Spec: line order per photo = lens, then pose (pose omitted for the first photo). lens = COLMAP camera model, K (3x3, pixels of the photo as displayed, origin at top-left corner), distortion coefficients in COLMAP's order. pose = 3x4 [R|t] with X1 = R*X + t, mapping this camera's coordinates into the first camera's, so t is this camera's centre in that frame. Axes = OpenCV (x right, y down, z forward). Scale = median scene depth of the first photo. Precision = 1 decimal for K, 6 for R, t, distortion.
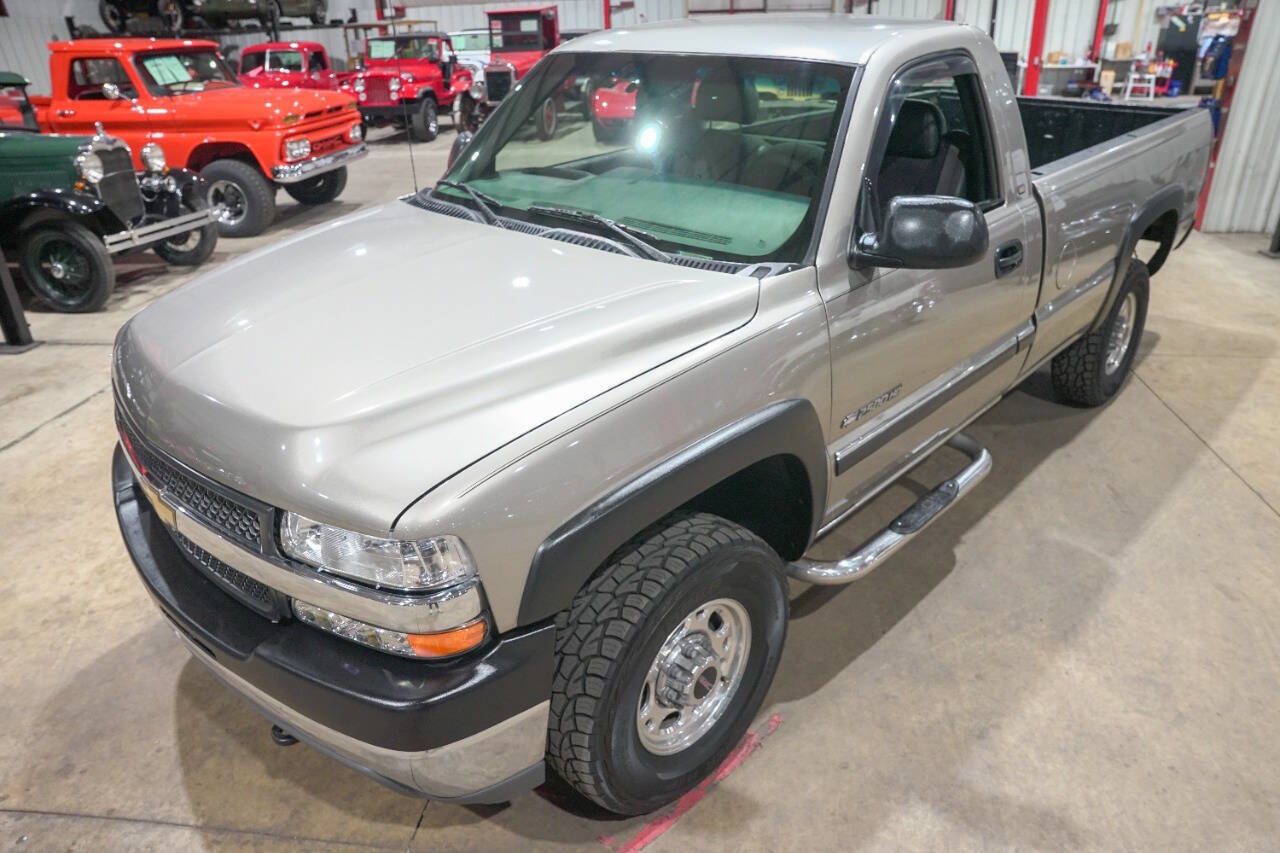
lens RADIAL K [[876.3, 0, 643.7], [0, 876.3, 426.6], [0, 0, 1]] dist [-0.144921, 0.113750]
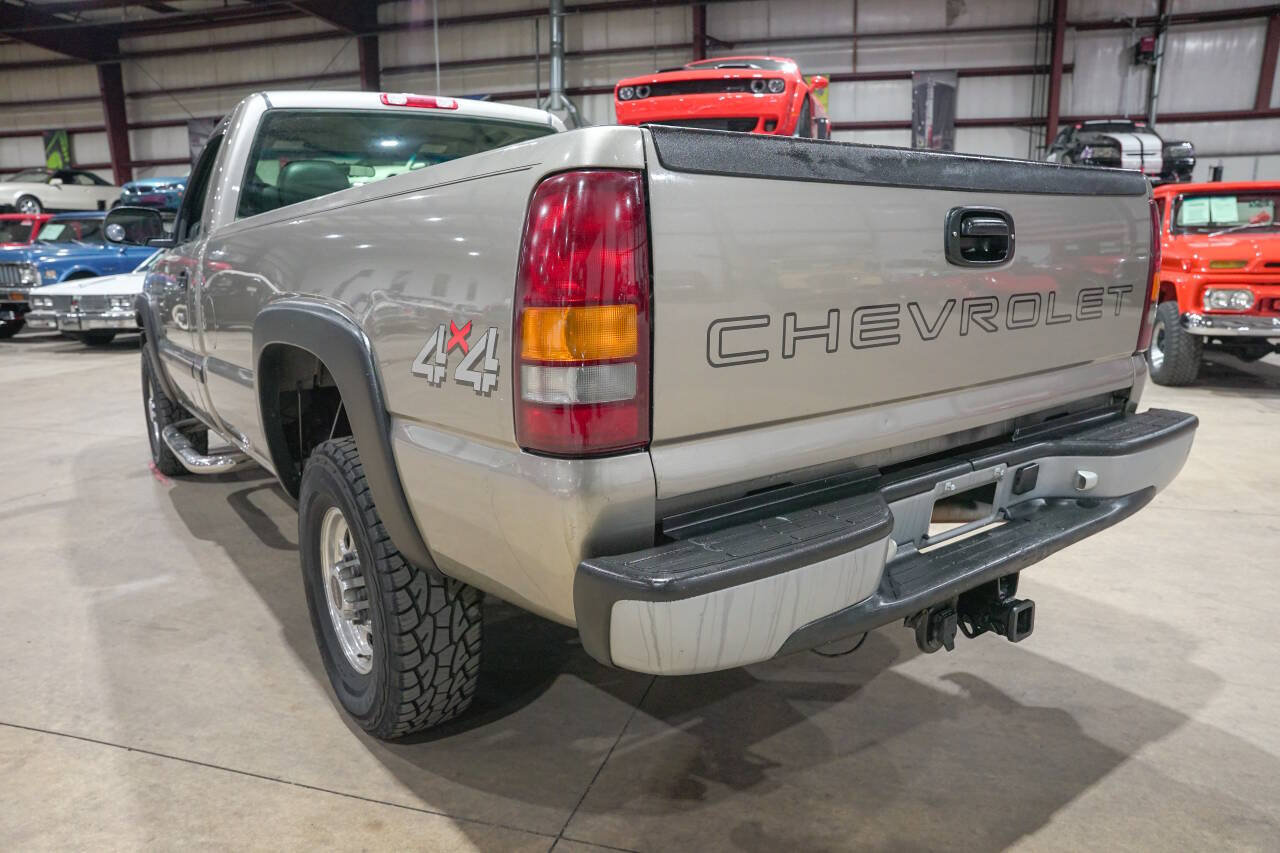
lens RADIAL K [[876.3, 0, 643.7], [0, 876.3, 426.6], [0, 0, 1]] dist [-0.144921, 0.113750]
pose [[-0.163237, 0.220510, -0.961628, 1.472715], [-0.408995, 0.871877, 0.269357, -0.591176], [0.897818, 0.437270, -0.052135, 1.680777]]
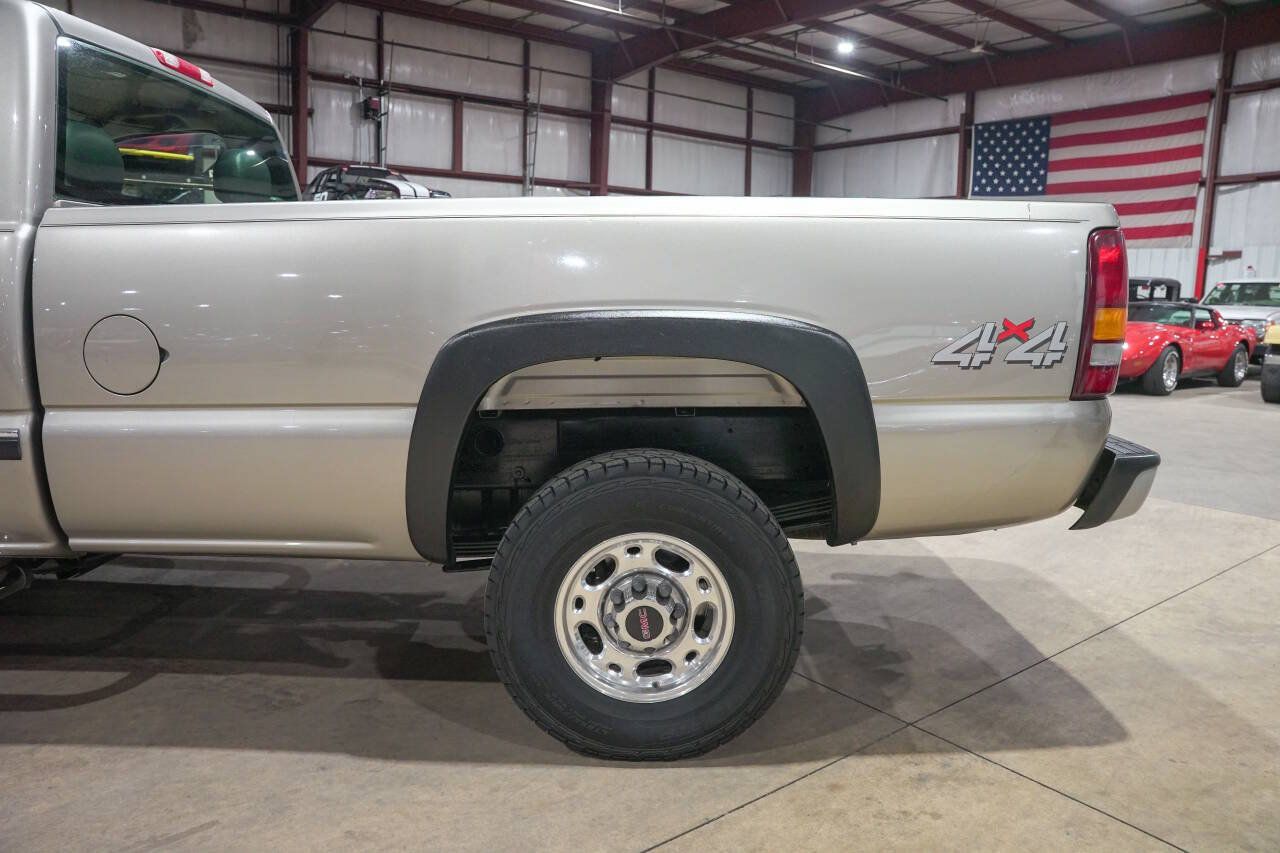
lens RADIAL K [[876.3, 0, 643.7], [0, 876.3, 426.6], [0, 0, 1]] dist [-0.144921, 0.113750]
pose [[0.696873, 0.147040, -0.701959, 1.300069], [-0.337389, 0.930905, -0.139946, -0.206192], [0.632880, 0.334358, 0.698332, 0.925683]]
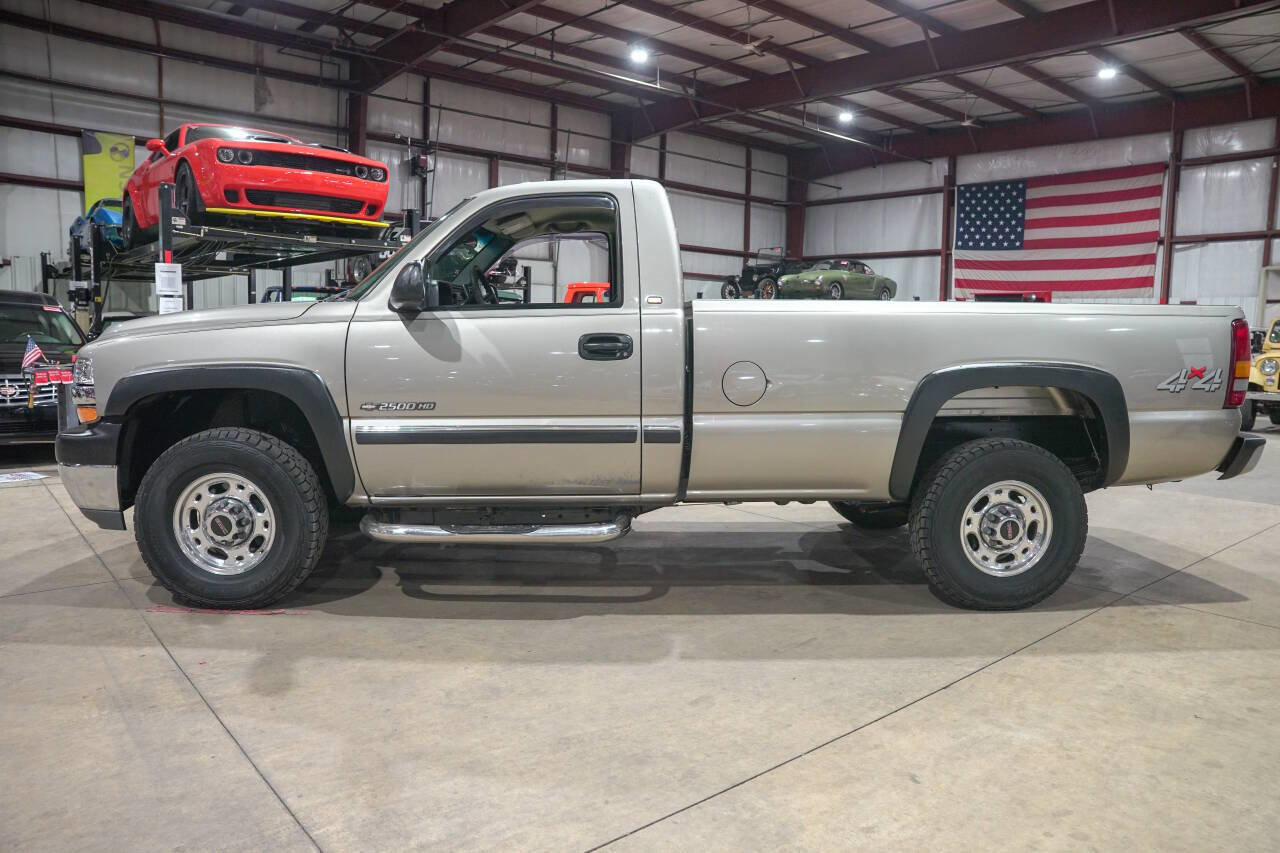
lens RADIAL K [[876.3, 0, 643.7], [0, 876.3, 426.6], [0, 0, 1]] dist [-0.144921, 0.113750]
pose [[0.736002, 0.111246, -0.667776, 1.265130], [-0.323300, 0.924413, -0.202331, 0.134129], [0.594792, 0.364808, 0.716336, 0.174956]]
